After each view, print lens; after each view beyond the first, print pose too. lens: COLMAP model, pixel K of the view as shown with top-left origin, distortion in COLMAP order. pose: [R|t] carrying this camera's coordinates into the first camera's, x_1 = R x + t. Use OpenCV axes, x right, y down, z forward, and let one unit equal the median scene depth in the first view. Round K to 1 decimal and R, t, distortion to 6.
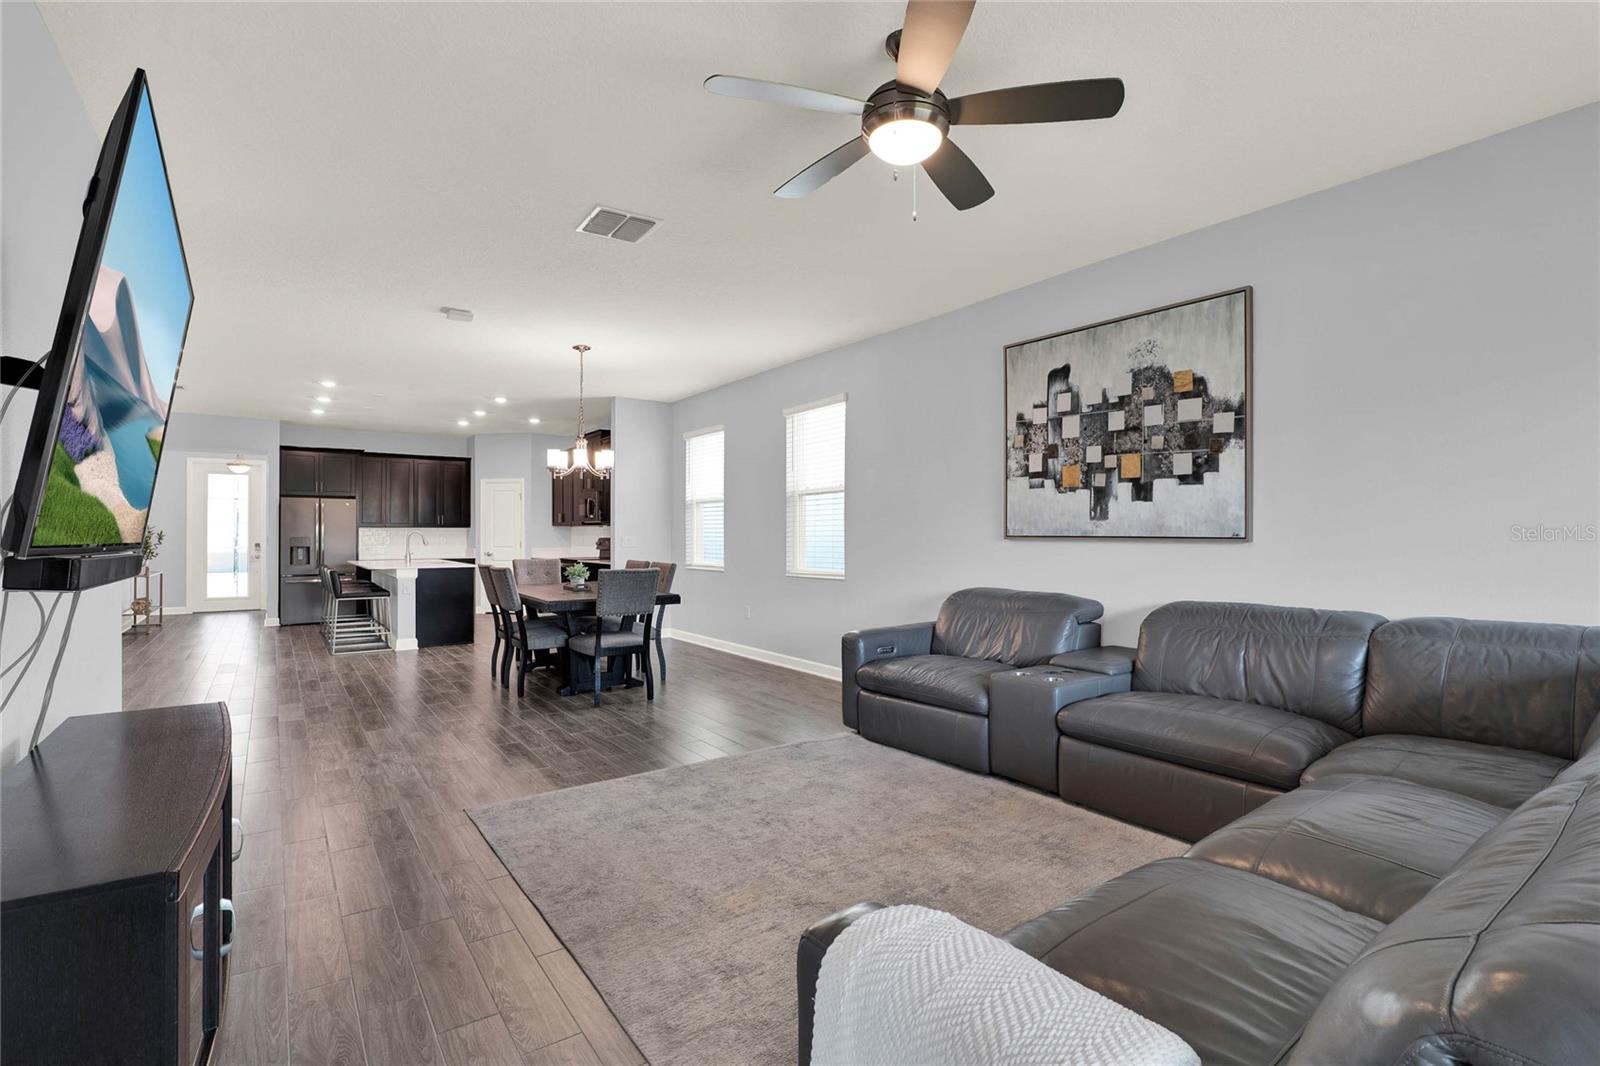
lens RADIAL K [[774.4, 0, 801.9], [0, 774.4, 527.3], [0, 0, 1]] dist [-0.027561, -0.000392]
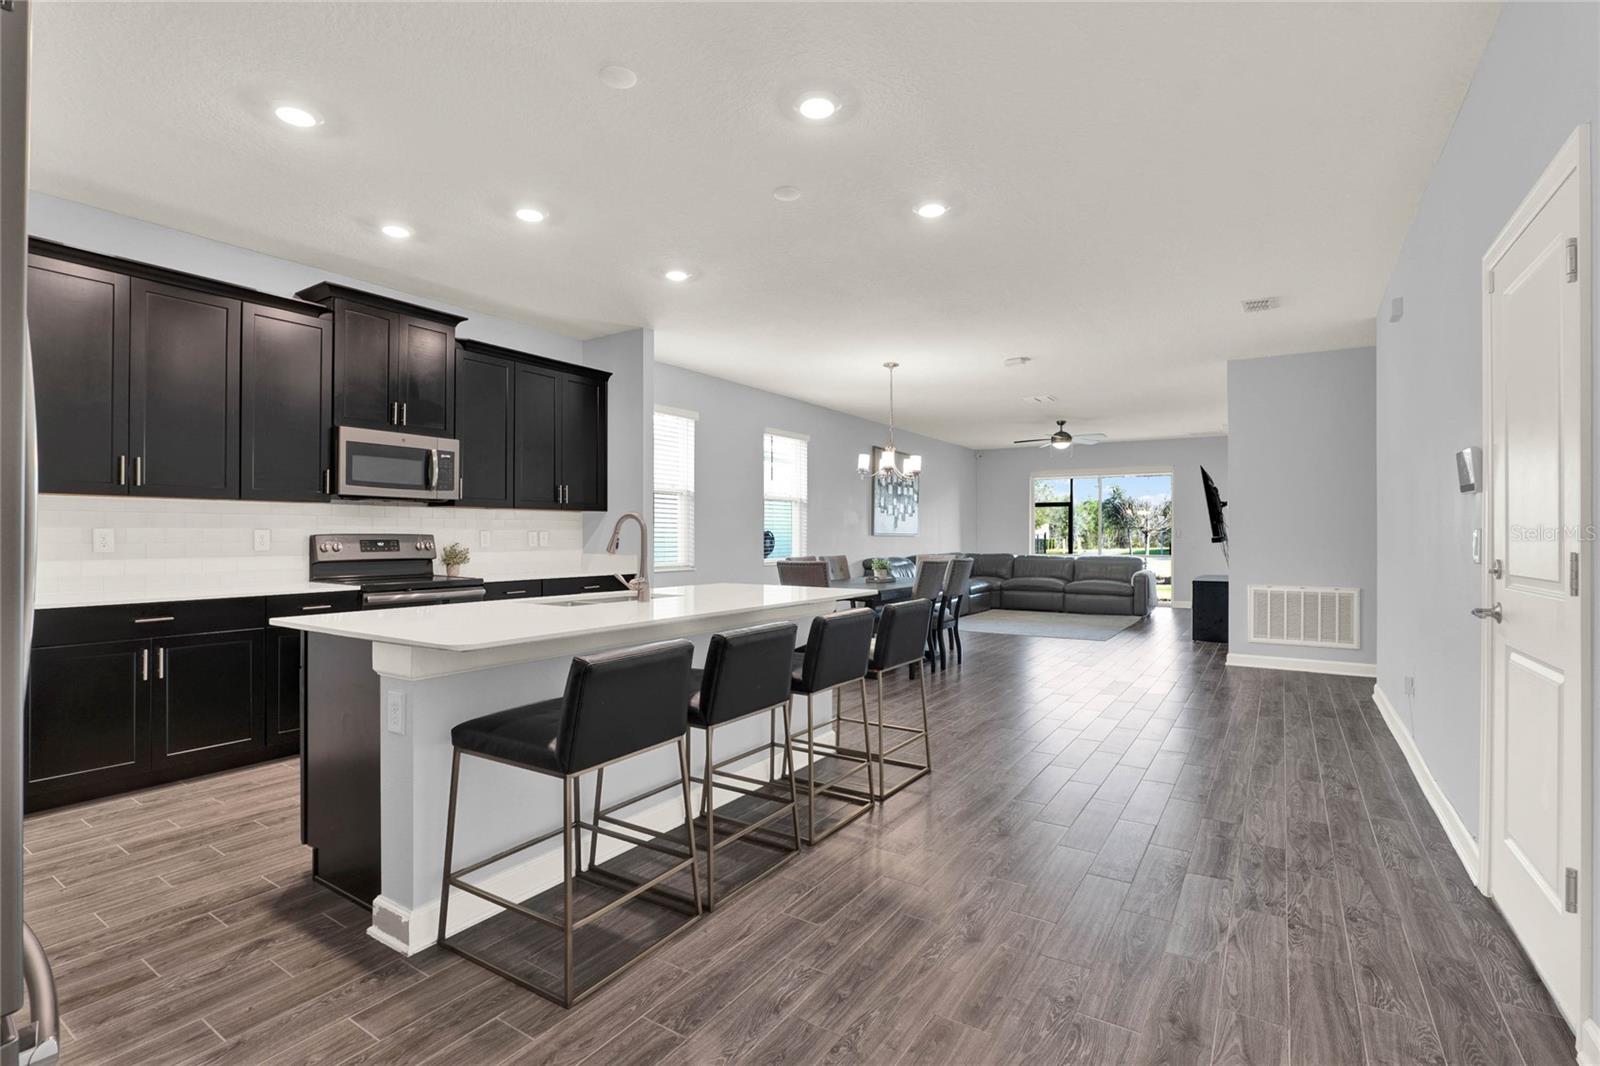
lens RADIAL K [[774.4, 0, 793.8], [0, 774.4, 540.8], [0, 0, 1]] dist [-0.027561, -0.000392]
pose [[-0.382185, -0.012191, 0.924005, -1.794220], [-0.018579, 0.999812, 0.005506, 0.024334], [-0.923899, -0.015062, -0.382340, 2.211421]]
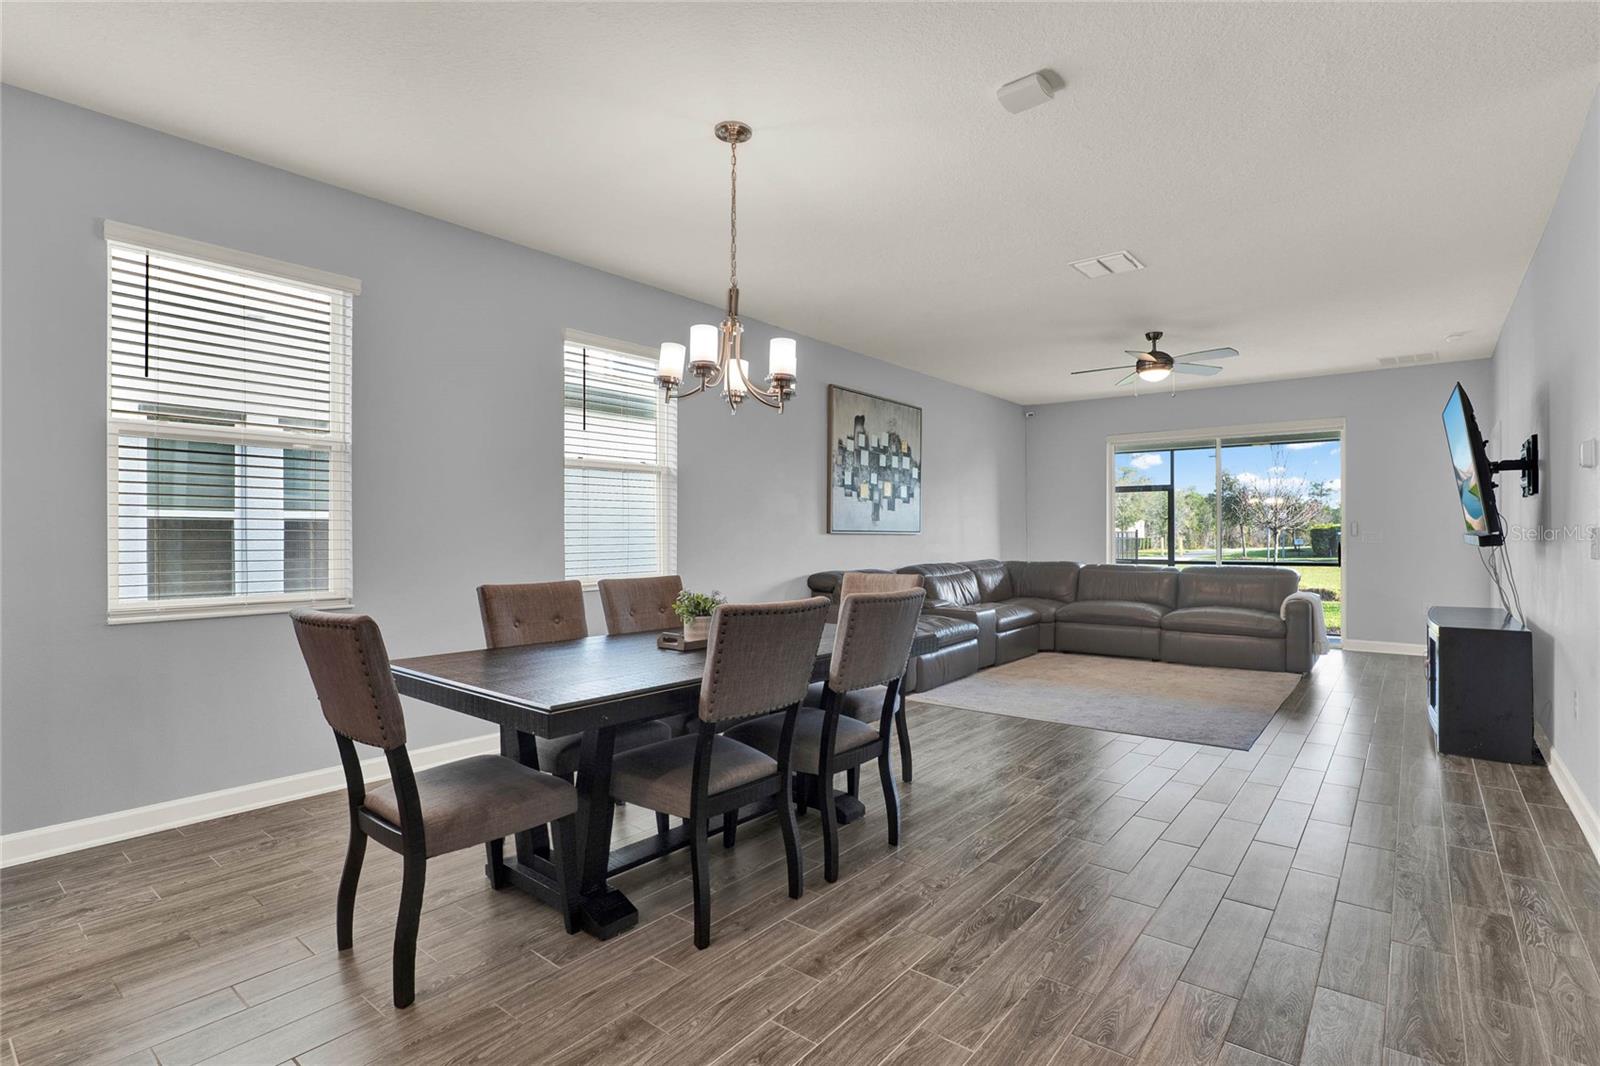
lens RADIAL K [[774.4, 0, 801.8], [0, 774.4, 534.8], [0, 0, 1]] dist [-0.027561, -0.000392]
pose [[-0.286575, -0.005904, 0.958040, -1.044625], [-0.017163, 0.999852, 0.001028, 0.018429], [-0.957904, -0.016148, -0.286634, 1.537685]]
